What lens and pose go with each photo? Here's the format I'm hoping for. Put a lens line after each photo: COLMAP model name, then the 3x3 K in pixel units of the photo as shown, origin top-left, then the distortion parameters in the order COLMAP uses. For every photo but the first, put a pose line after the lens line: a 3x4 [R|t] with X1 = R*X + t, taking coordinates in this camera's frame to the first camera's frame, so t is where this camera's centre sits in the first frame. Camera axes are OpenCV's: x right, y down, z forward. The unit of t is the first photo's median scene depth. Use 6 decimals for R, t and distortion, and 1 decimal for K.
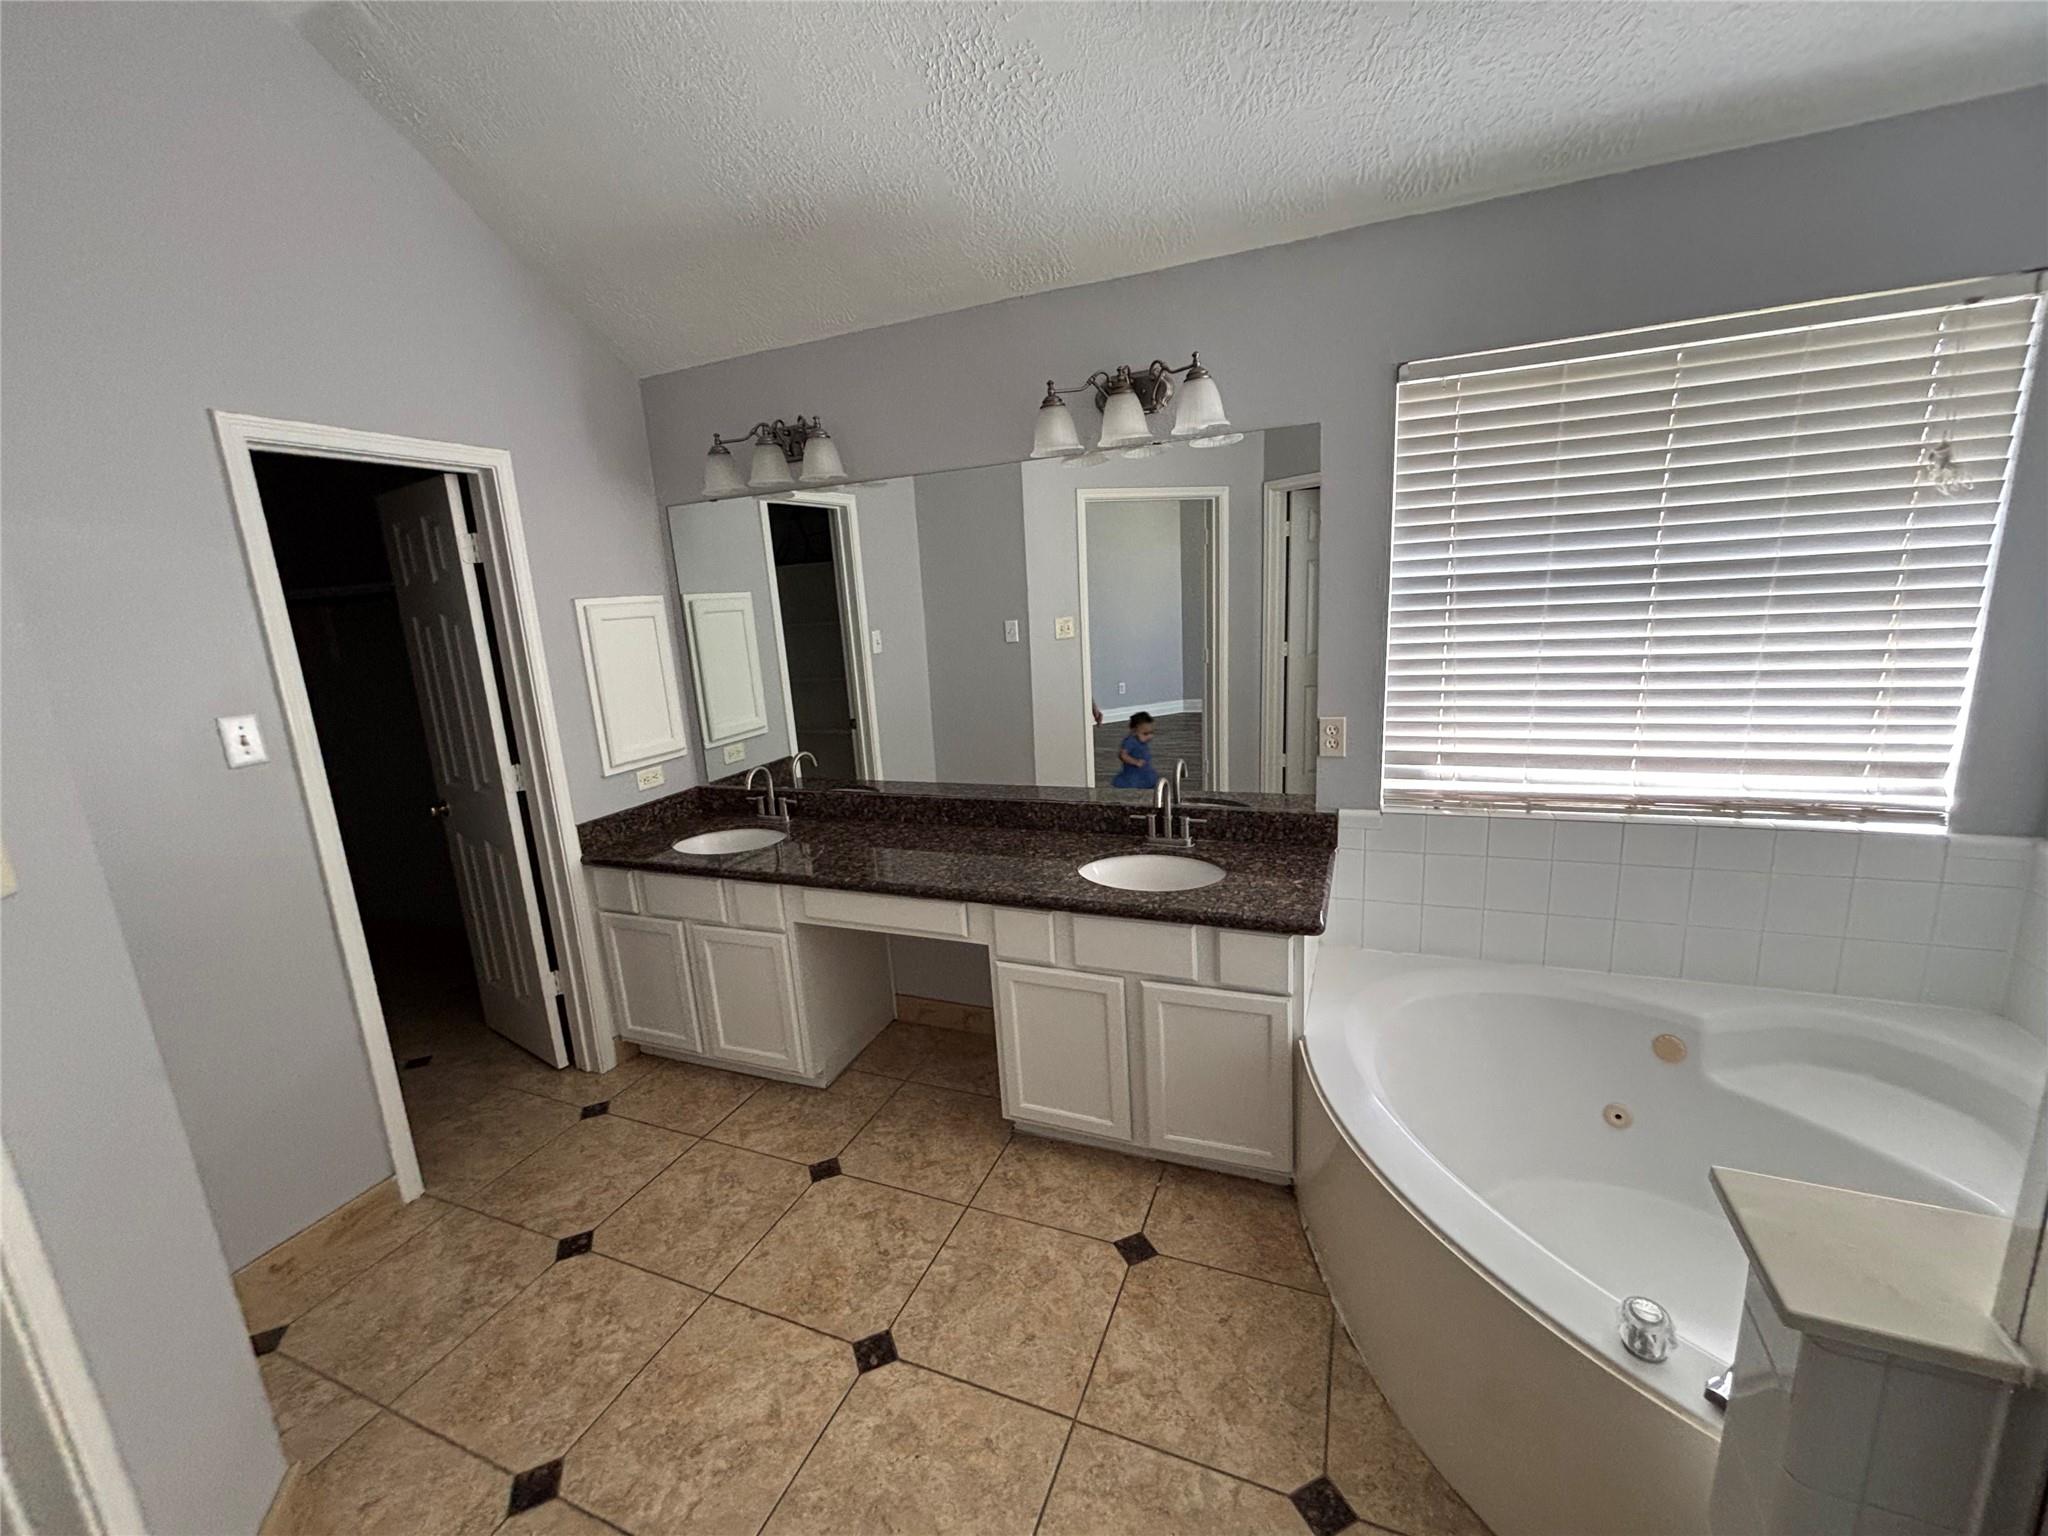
lens RADIAL K [[839.1, 0, 1024.0], [0, 839.1, 768.0], [0, 0, 1]] dist [0.000569, 0.000044]
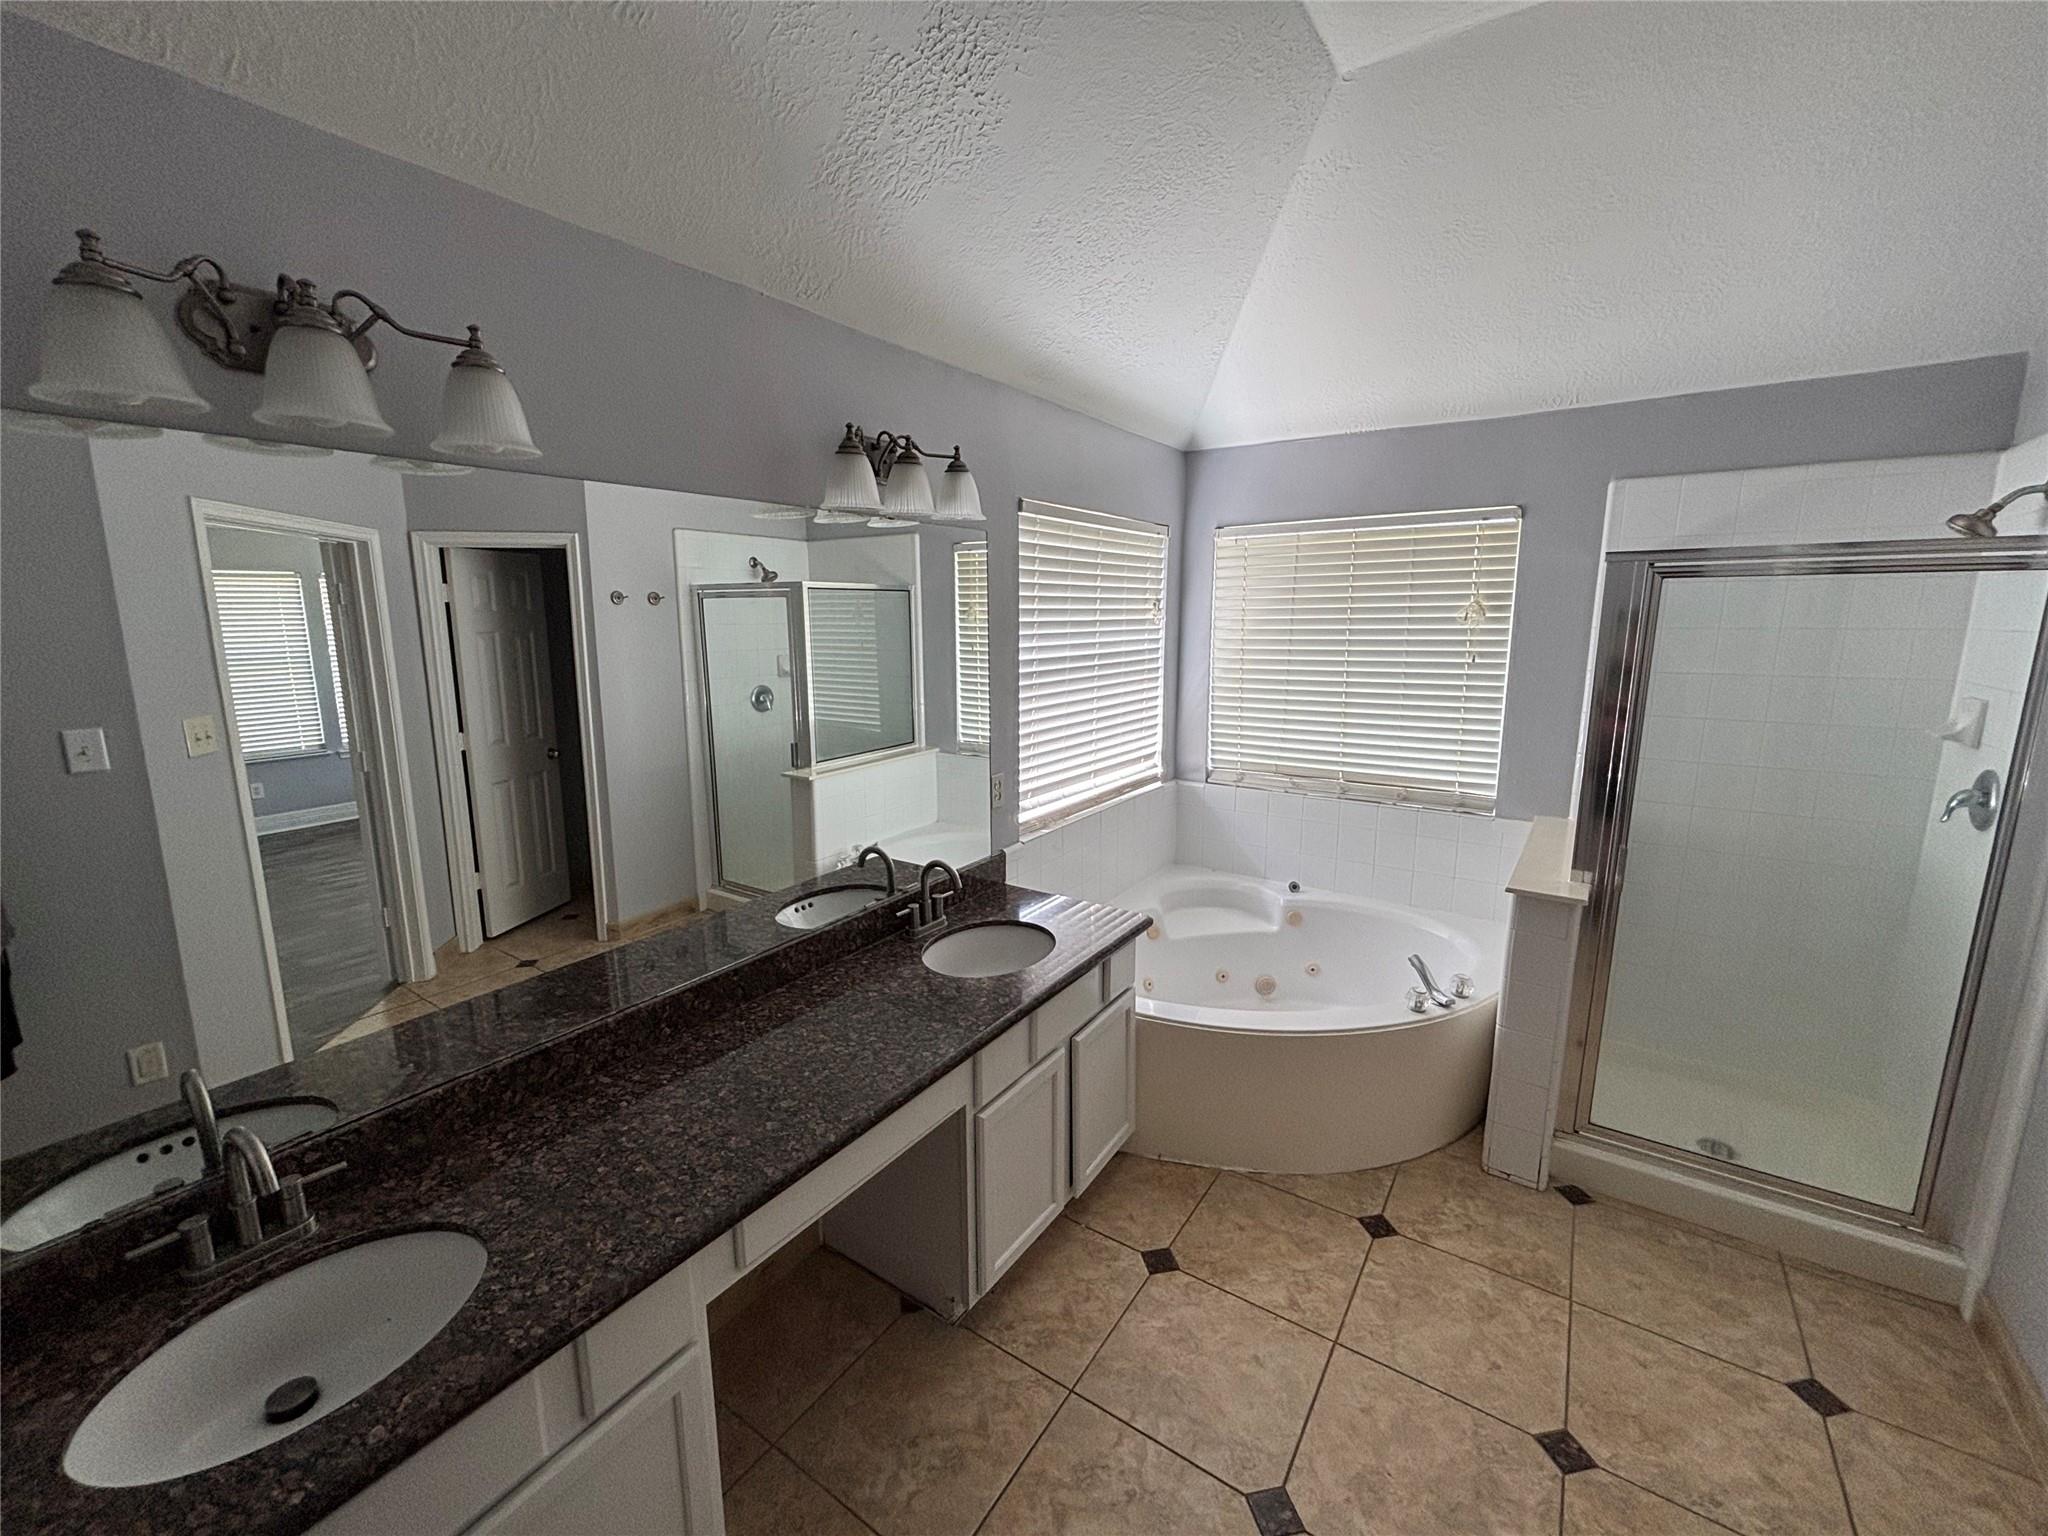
lens RADIAL K [[830.4, 0, 1024.0], [0, 830.4, 768.0], [0, 0, 1]] dist [-0.002085, 0.000278]
pose [[0.203305, -0.119869, 0.971750, -0.797447], [0.202943, 0.976083, 0.077945, -0.161068], [-0.957852, 0.181364, 0.222770, 0.734014]]
